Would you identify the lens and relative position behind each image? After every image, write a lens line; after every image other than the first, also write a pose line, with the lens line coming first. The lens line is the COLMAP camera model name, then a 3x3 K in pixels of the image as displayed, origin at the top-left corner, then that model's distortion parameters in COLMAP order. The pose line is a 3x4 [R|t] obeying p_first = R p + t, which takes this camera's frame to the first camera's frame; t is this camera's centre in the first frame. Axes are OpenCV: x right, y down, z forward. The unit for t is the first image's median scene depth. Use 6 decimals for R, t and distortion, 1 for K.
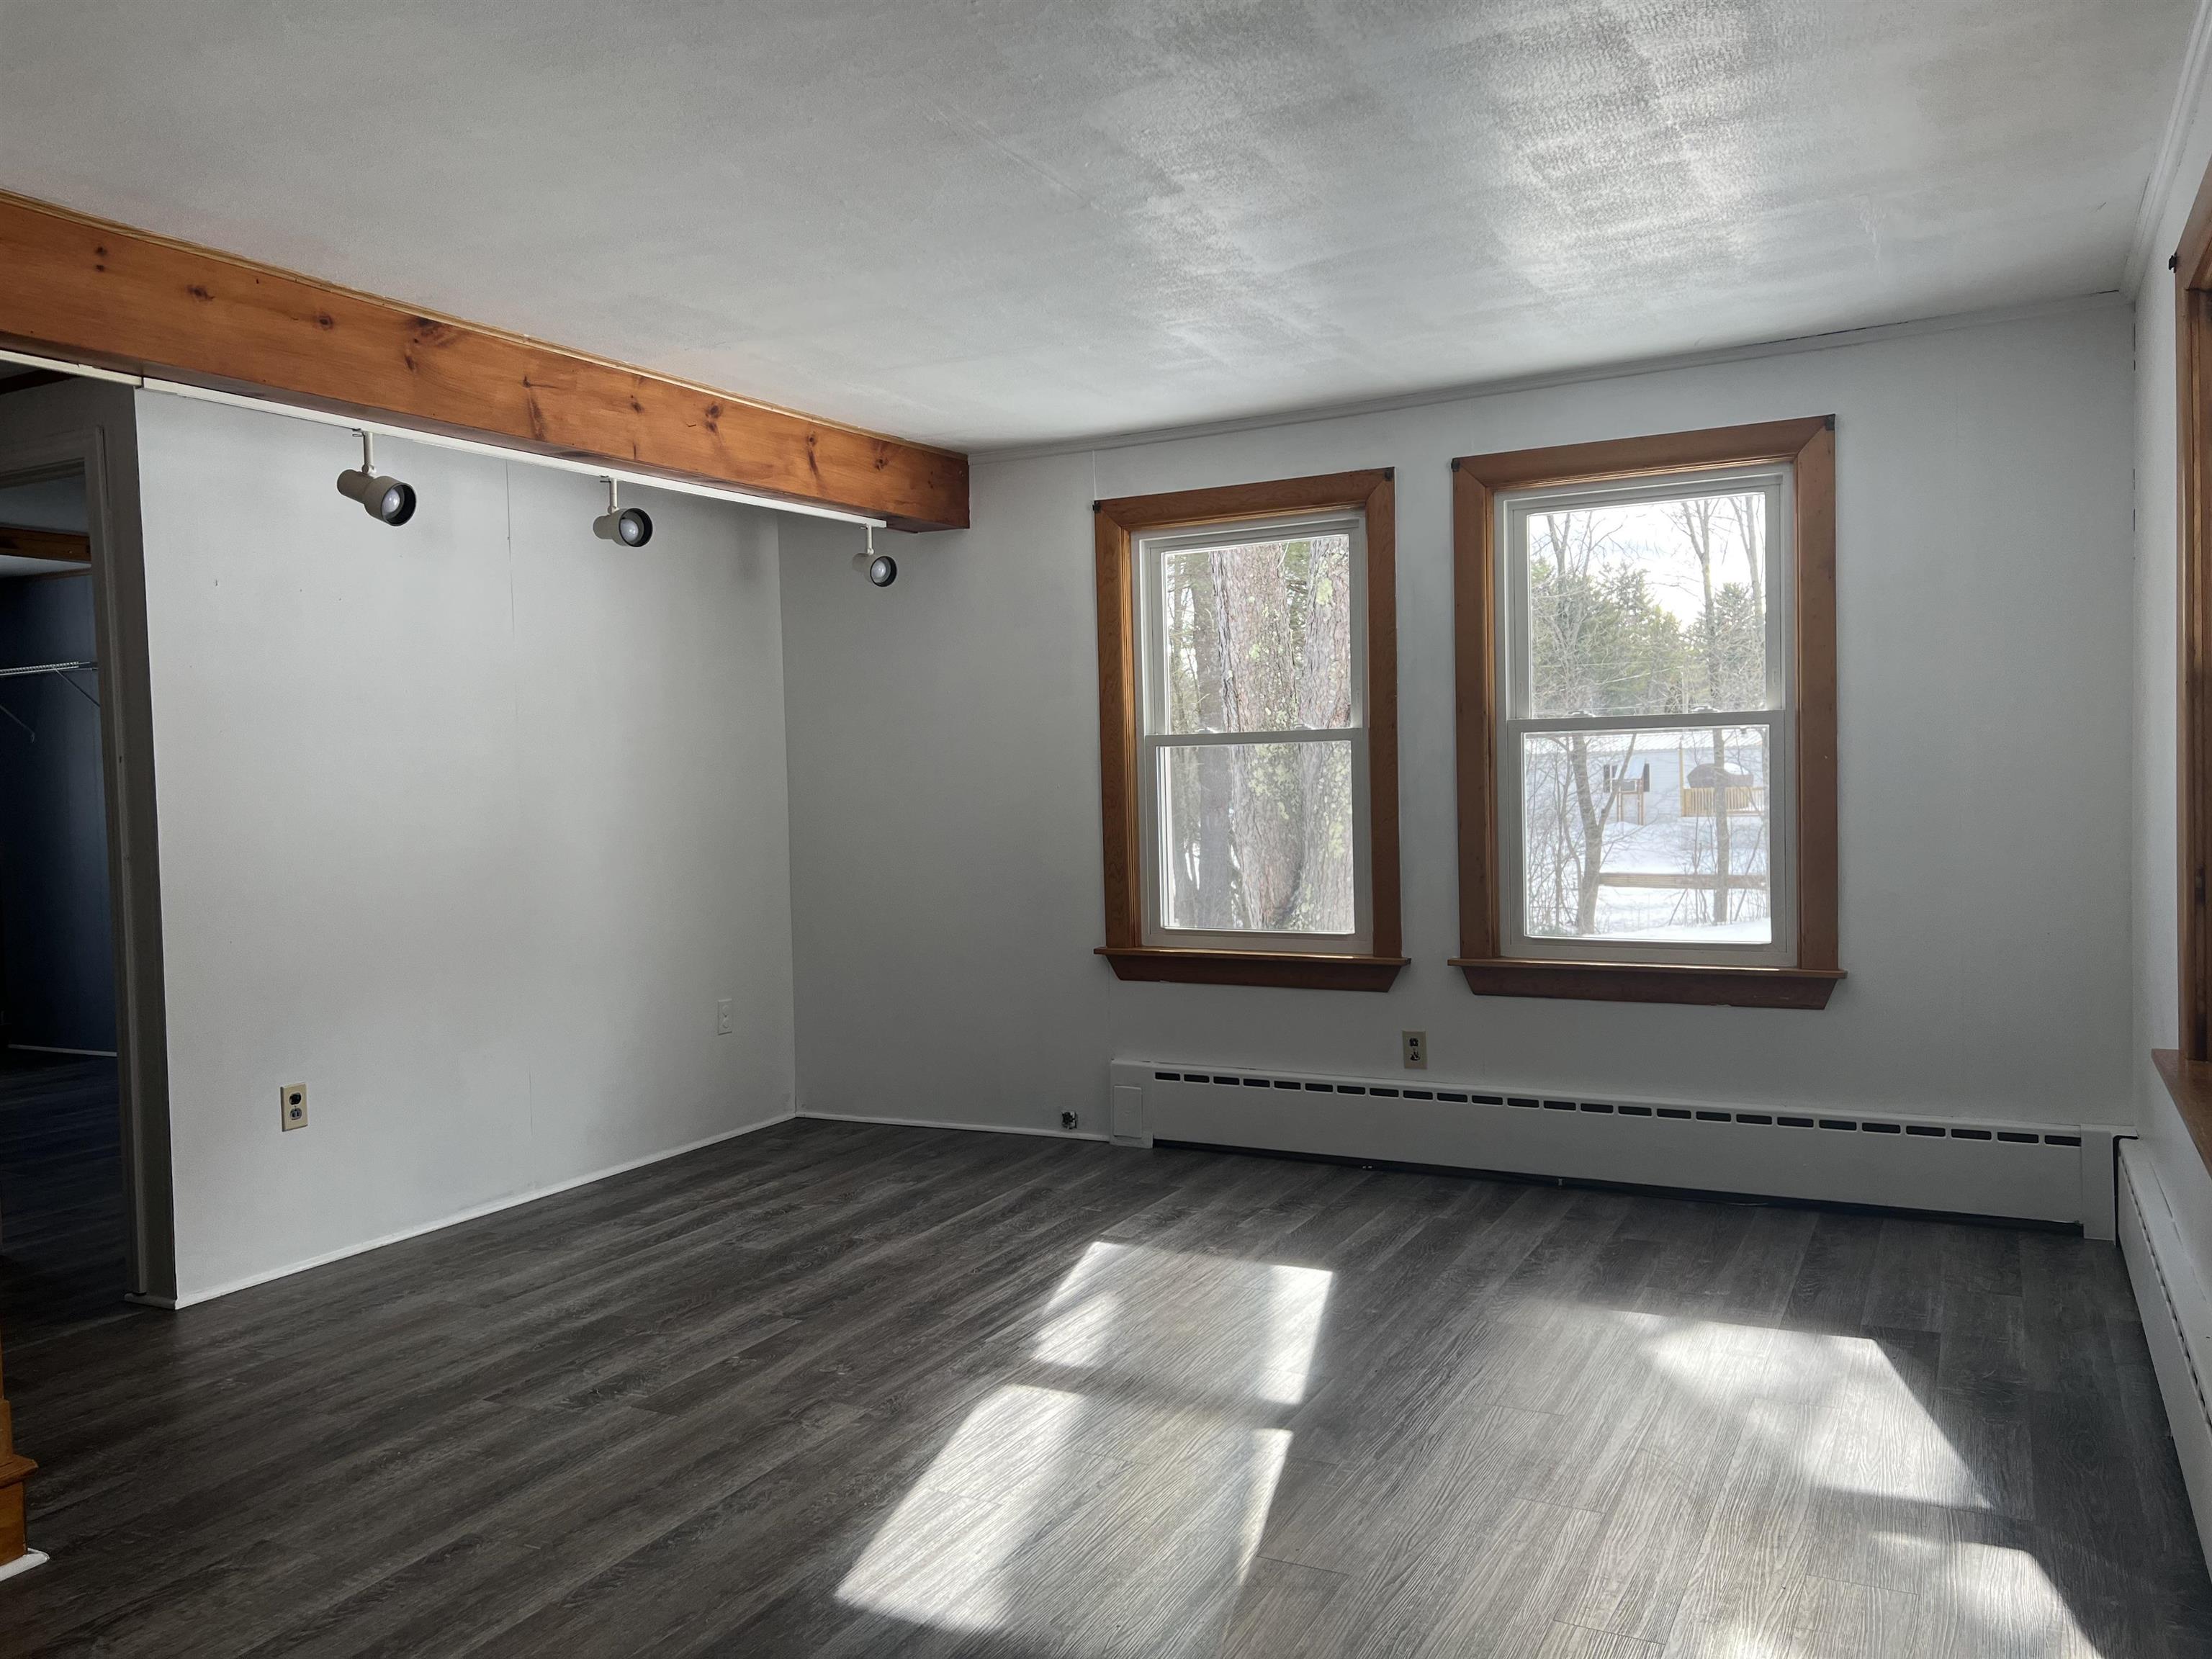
lens RADIAL K [[1671.2, 0, 1087.9], [0, 1671.2, 823.7], [0, 0, 1]] dist [0.047805, -0.050669]
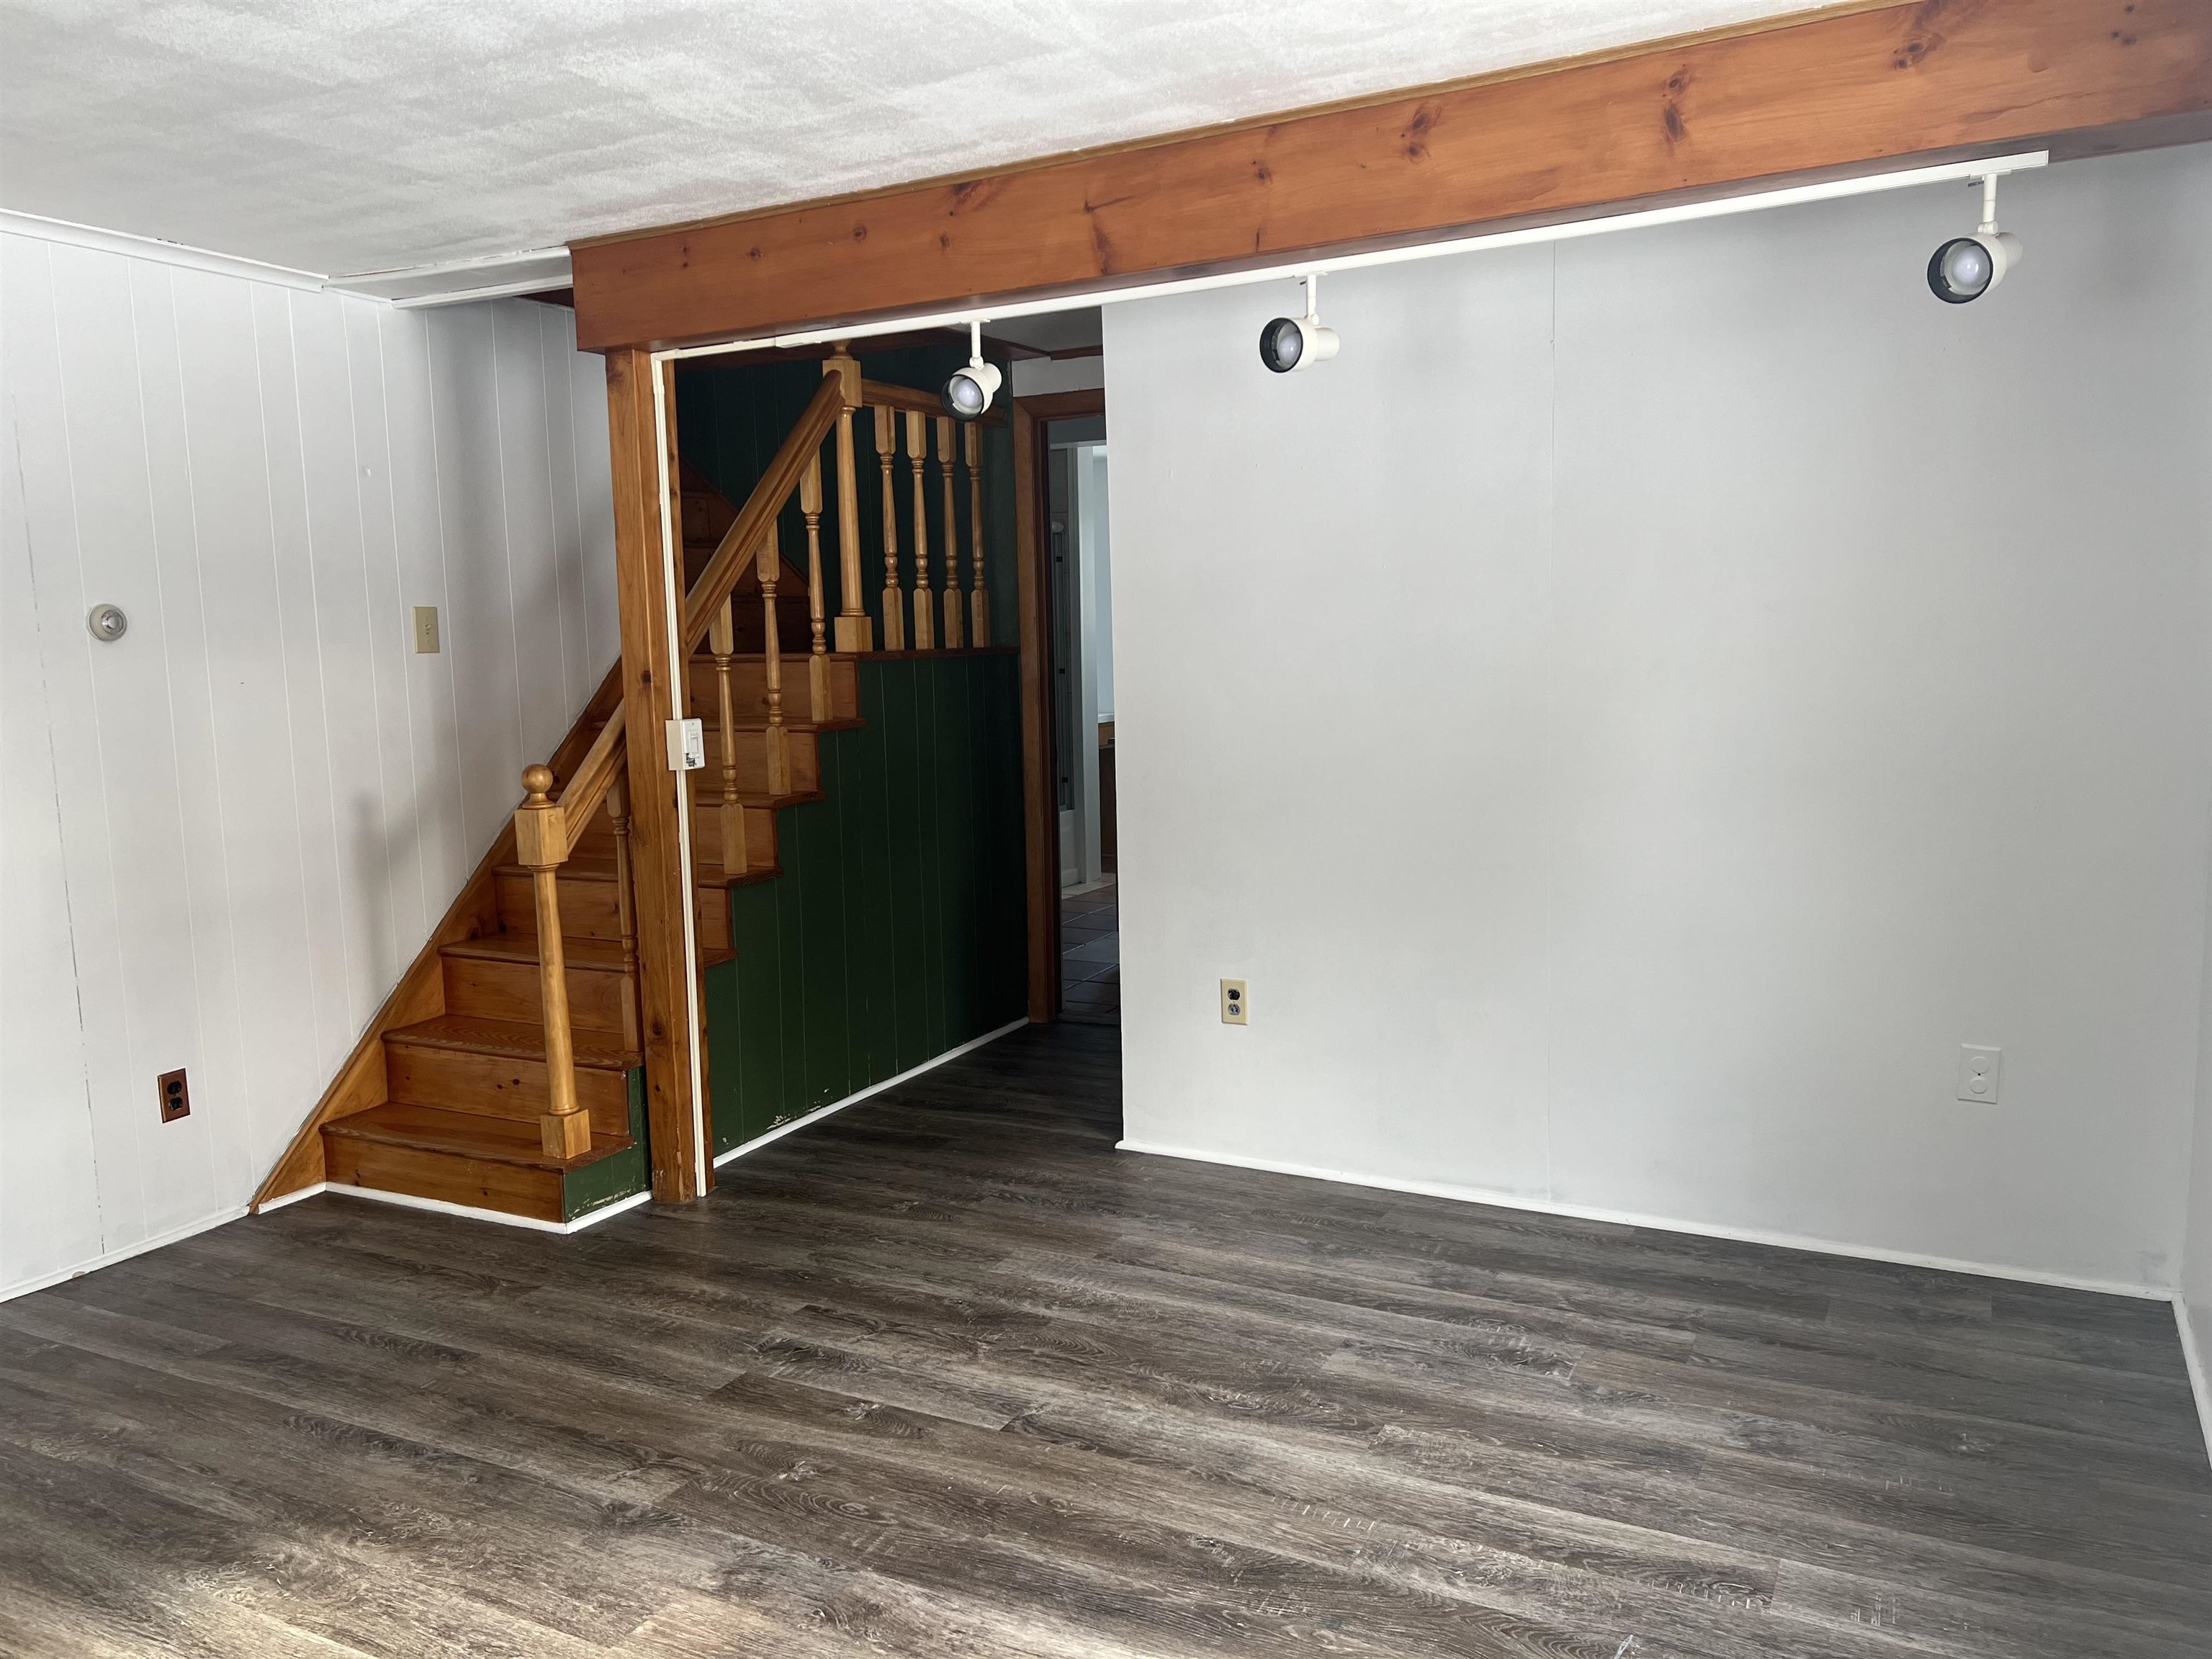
lens RADIAL K [[1671.2, 0, 1098.0], [0, 1671.2, 821.5], [0, 0, 1]] dist [0.047805, -0.050669]
pose [[0.000895, 0.143685, -0.989623, 0.505606], [-0.003813, 0.989617, 0.143680, -0.080205], [0.999992, 0.003644, 0.001434, 0.971236]]
